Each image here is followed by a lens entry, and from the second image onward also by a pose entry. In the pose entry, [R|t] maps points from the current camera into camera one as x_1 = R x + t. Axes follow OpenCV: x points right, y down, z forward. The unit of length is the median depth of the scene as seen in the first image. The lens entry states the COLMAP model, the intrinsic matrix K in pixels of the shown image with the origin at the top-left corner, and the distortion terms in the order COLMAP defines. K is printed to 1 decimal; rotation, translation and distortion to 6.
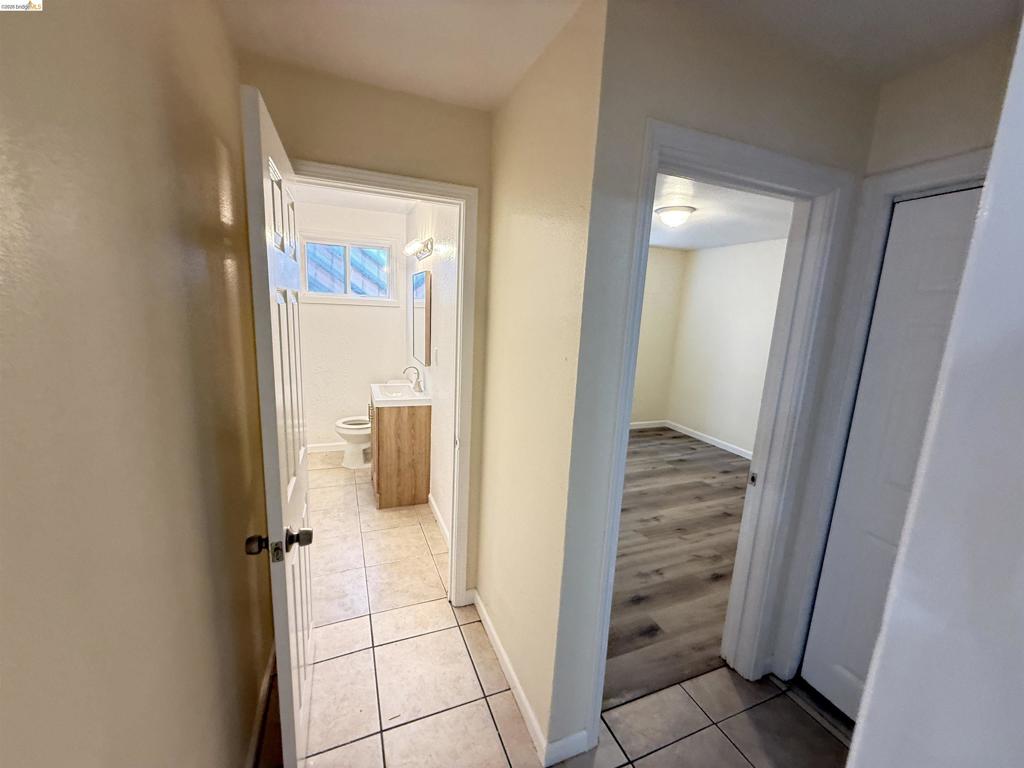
lens RADIAL K [[409.2, 0, 508.6], [0, 409.2, 383.0], [0, 0, 1]] dist [-0.001119, -0.000063]
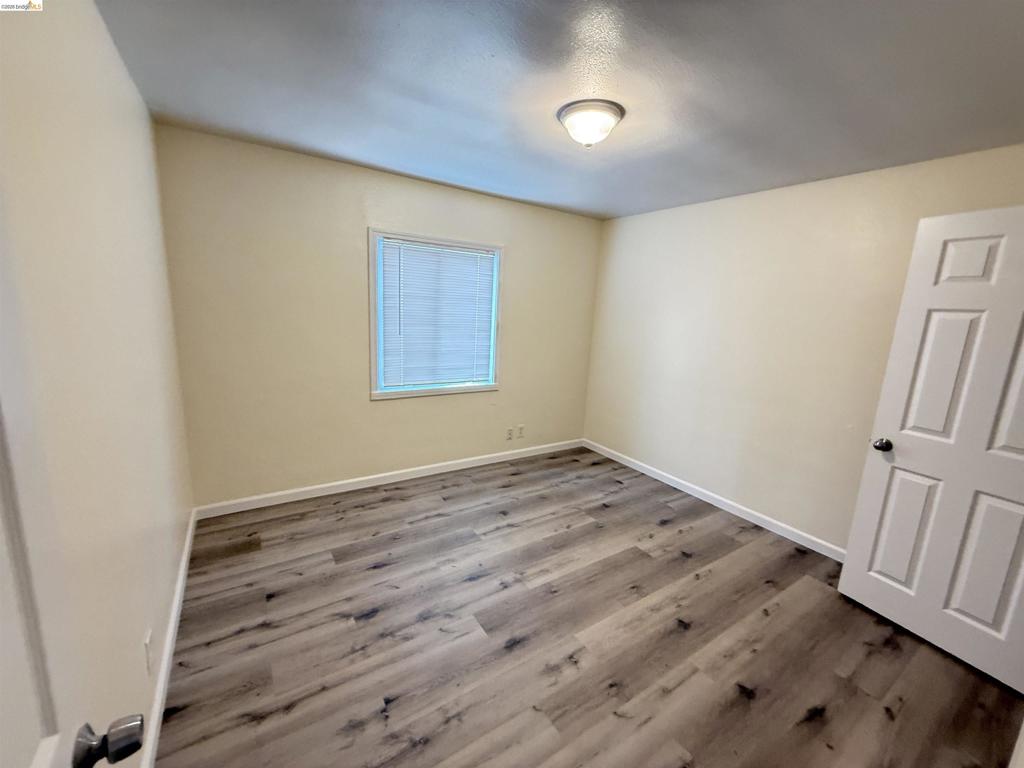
lens RADIAL K [[409.2, 0, 508.6], [0, 409.2, 383.0], [0, 0, 1]] dist [-0.001119, -0.000063]
pose [[0.980971, -0.031214, 0.191629, 0.153399], [0.028182, 0.999431, 0.018527, -0.052170], [-0.192099, -0.012773, 0.981293, 0.405256]]
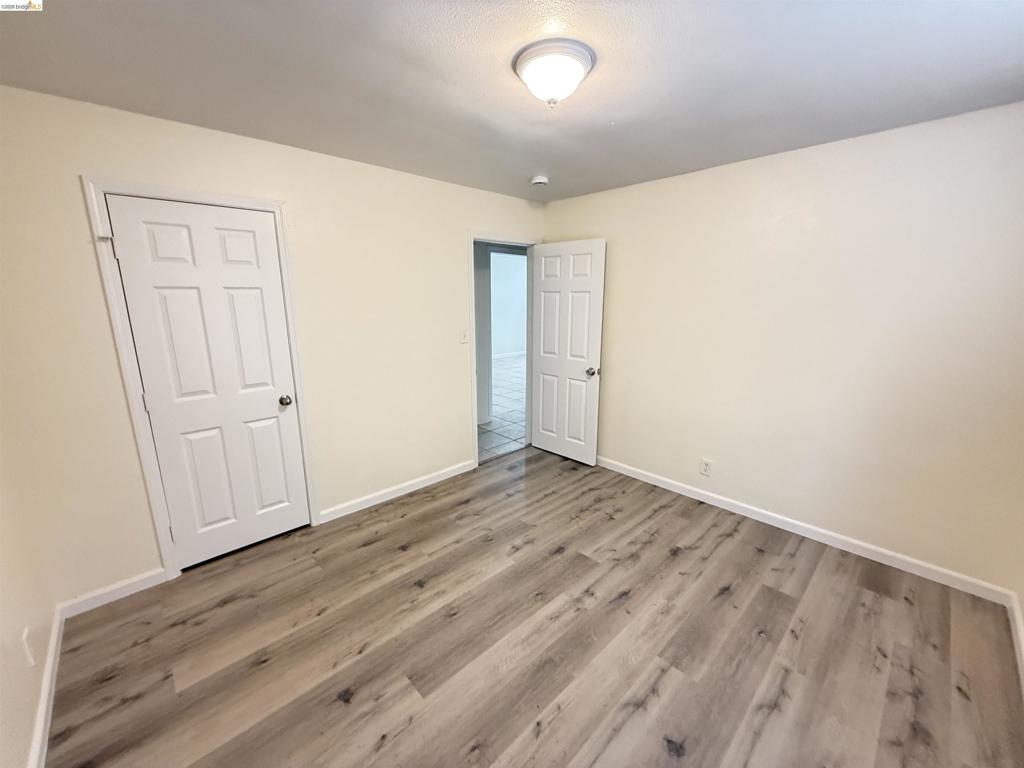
lens RADIAL K [[409.2, 0, 508.6], [0, 409.2, 383.0], [0, 0, 1]] dist [-0.001119, -0.000063]
pose [[-0.928742, 0.035920, -0.368983, 0.567633], [-0.106437, 0.927558, 0.358199, -0.220613], [0.355120, 0.371948, -0.857639, 1.347251]]
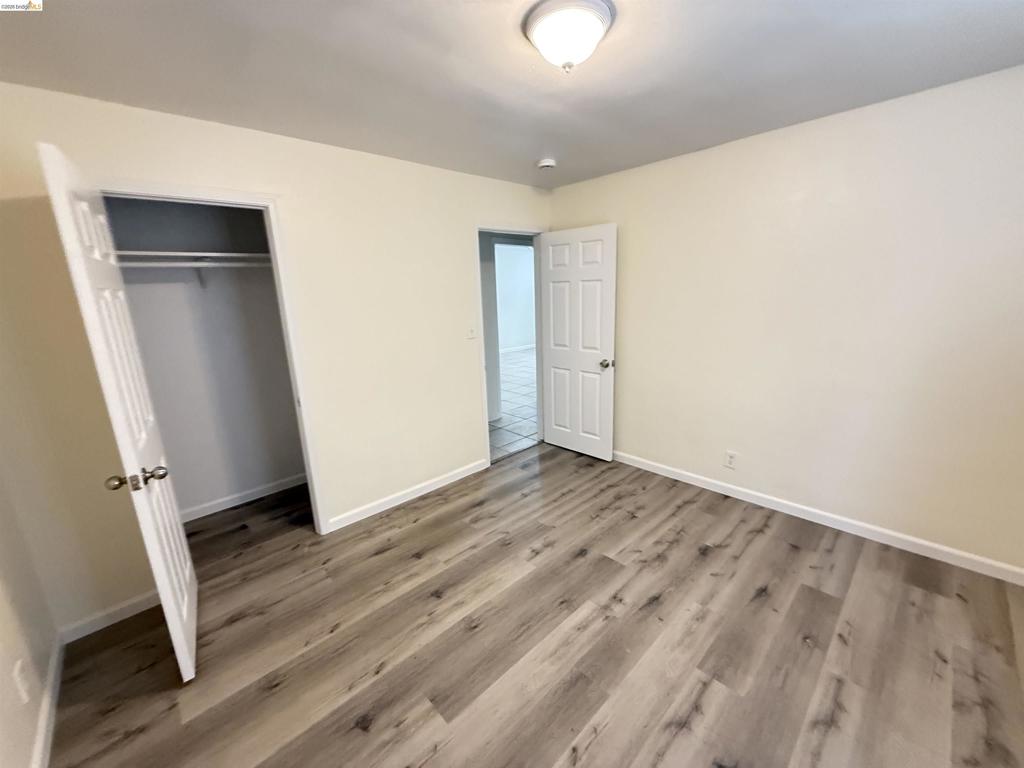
lens RADIAL K [[409.2, 0, 508.6], [0, 409.2, 383.0], [0, 0, 1]] dist [-0.001119, -0.000063]
pose [[-0.930658, 0.072769, -0.358580, 0.567501], [-0.070634, 0.925857, 0.371214, -0.207672], [0.359006, 0.370801, -0.856517, 1.308960]]
